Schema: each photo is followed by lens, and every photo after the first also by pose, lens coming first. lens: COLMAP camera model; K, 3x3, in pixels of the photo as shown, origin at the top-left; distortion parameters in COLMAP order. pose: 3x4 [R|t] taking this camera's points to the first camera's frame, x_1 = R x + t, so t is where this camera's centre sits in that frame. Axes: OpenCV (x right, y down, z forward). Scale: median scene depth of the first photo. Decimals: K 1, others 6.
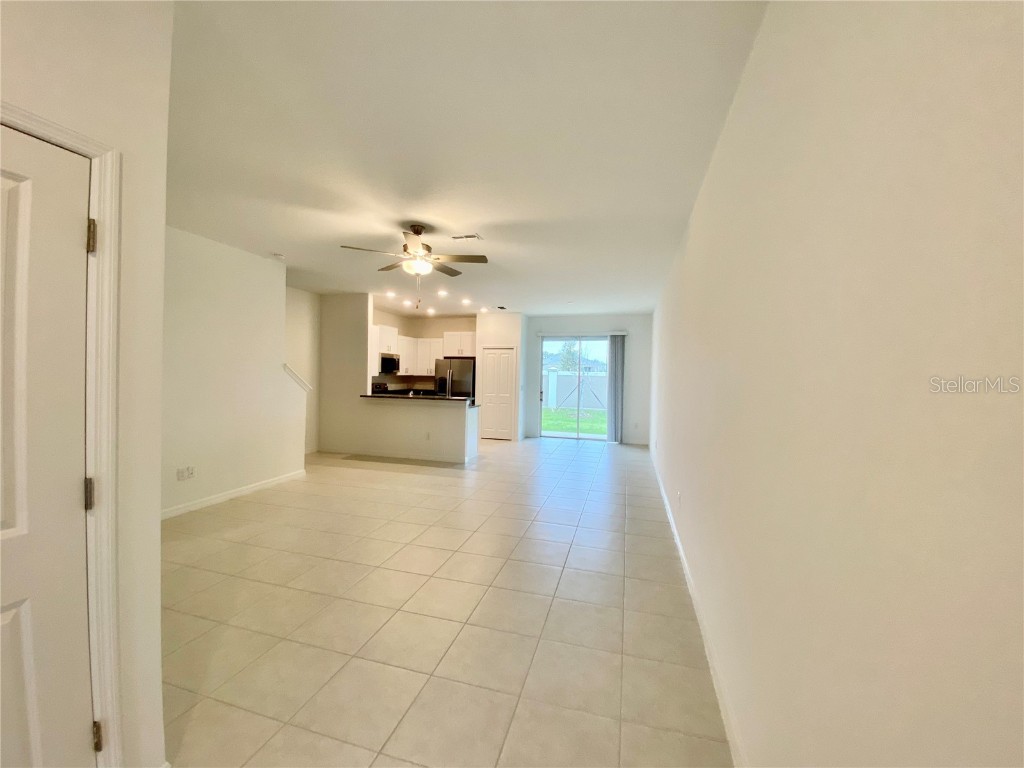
lens RADIAL K [[411.2, 0, 511.4], [0, 411.2, 380.6], [0, 0, 1]] dist [0.001821, -0.011122]
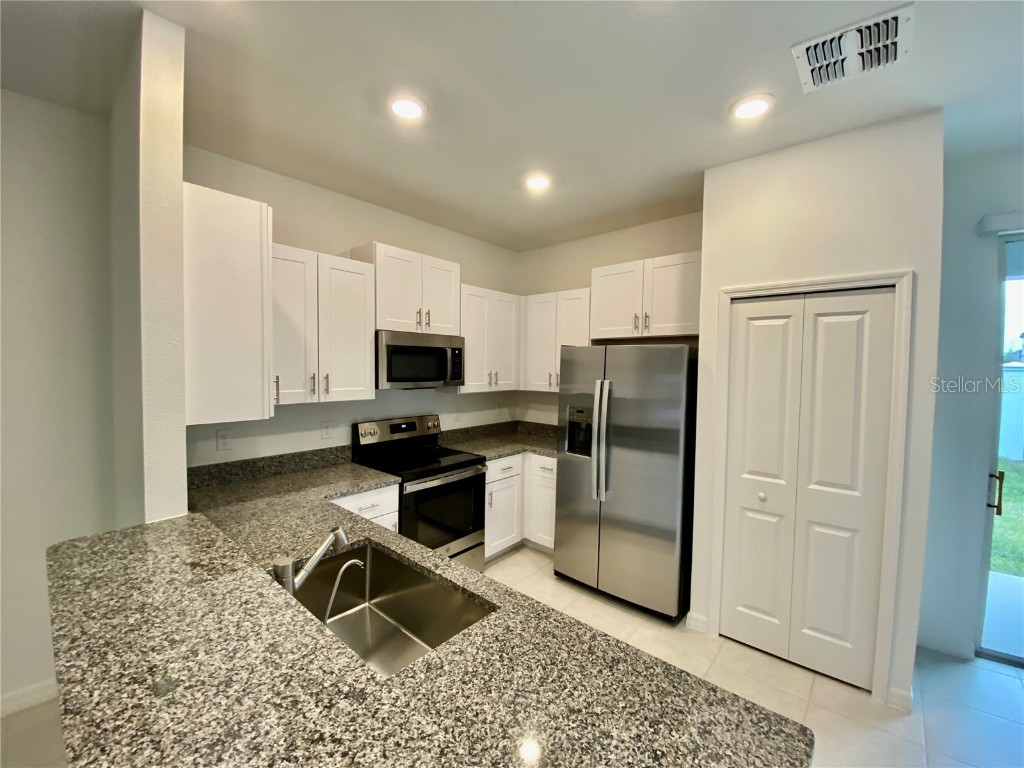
lens RADIAL K [[416.4, 0, 507.7], [0, 416.4, 378.1], [0, 0, 1]] dist [0.019679, -0.019055]
pose [[0.903198, 0.005613, -0.429187, -0.079144], [0.000201, 0.999909, 0.013500, -0.031108], [0.429224, -0.012280, 0.903115, 0.678783]]
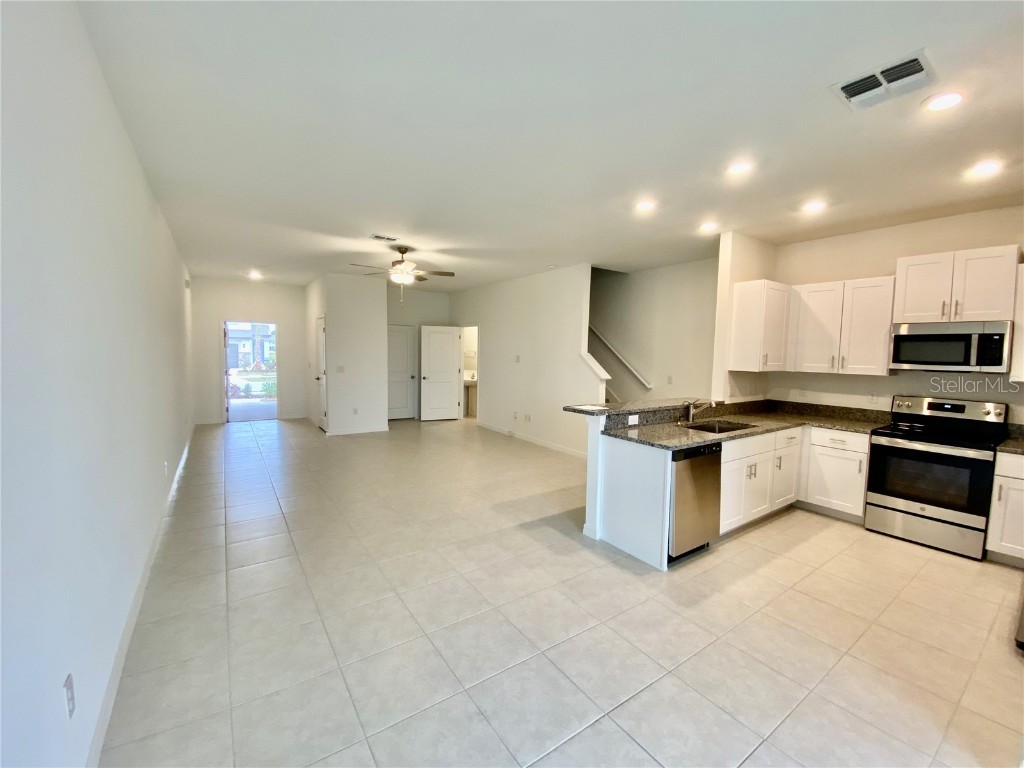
lens RADIAL K [[411.2, 0, 511.4], [0, 411.2, 380.6], [0, 0, 1]] dist [0.001821, -0.011122]
pose [[-0.635079, 0.020848, -0.772166, 0.247653], [-0.042573, 0.997172, 0.061938, -0.015919], [0.771273, 0.072208, -0.632395, 0.882702]]
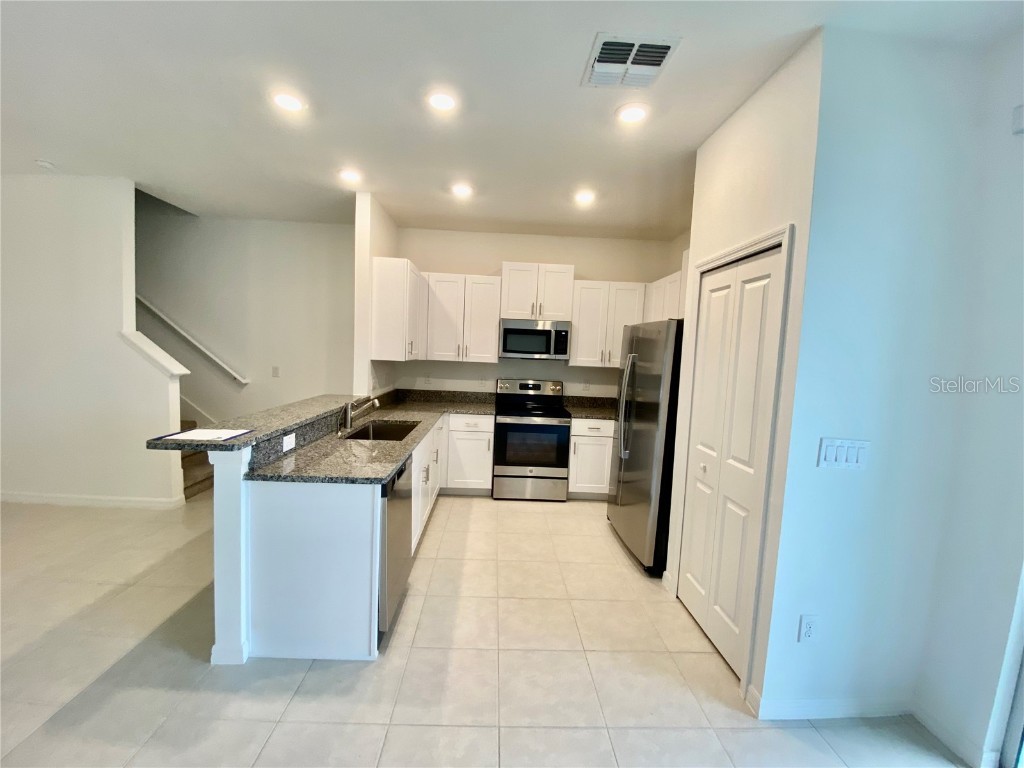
lens RADIAL K [[409.5, 0, 502.9], [0, 409.5, 380.6], [0, 0, 1]] dist [0.039846, -0.025960]
pose [[0.294742, 0.064415, -0.953403, 0.152398], [-0.048666, 0.997443, 0.052346, -0.016271], [0.954337, 0.030970, 0.297123, 0.779710]]
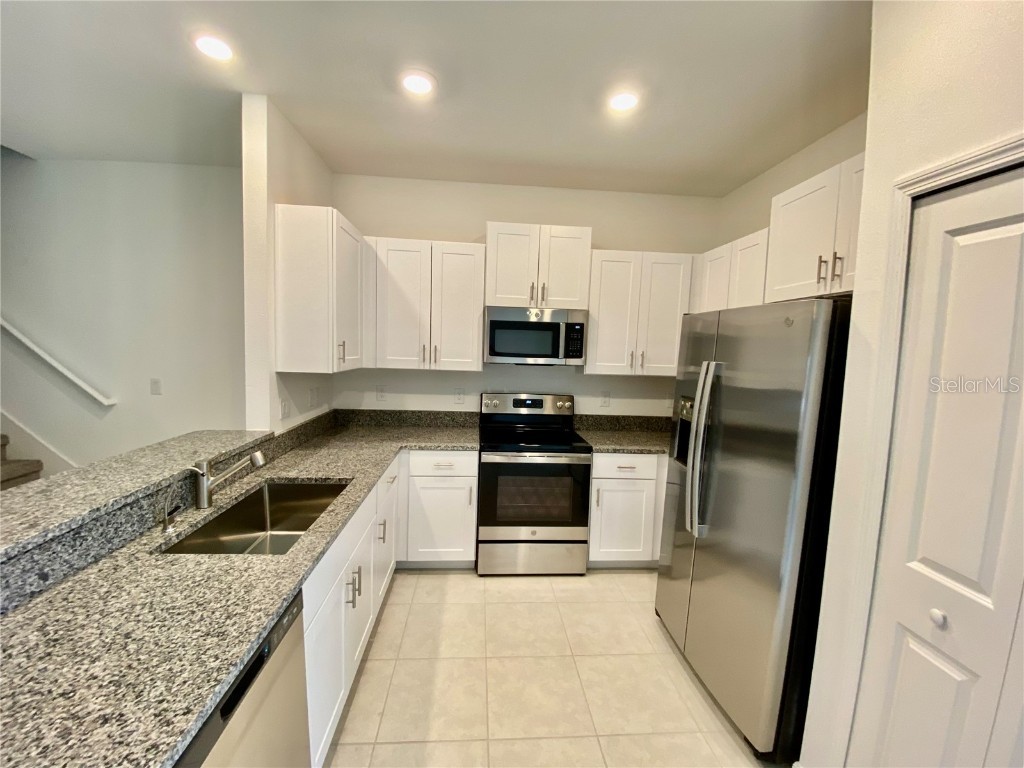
lens RADIAL K [[416.4, 0, 507.7], [0, 416.4, 378.1], [0, 0, 1]] dist [0.019679, -0.019055]
pose [[0.346217, 0.065338, -0.935876, 0.014009], [-0.038253, 0.997725, 0.055504, -0.024983], [0.937374, 0.016584, 0.347929, 0.818548]]
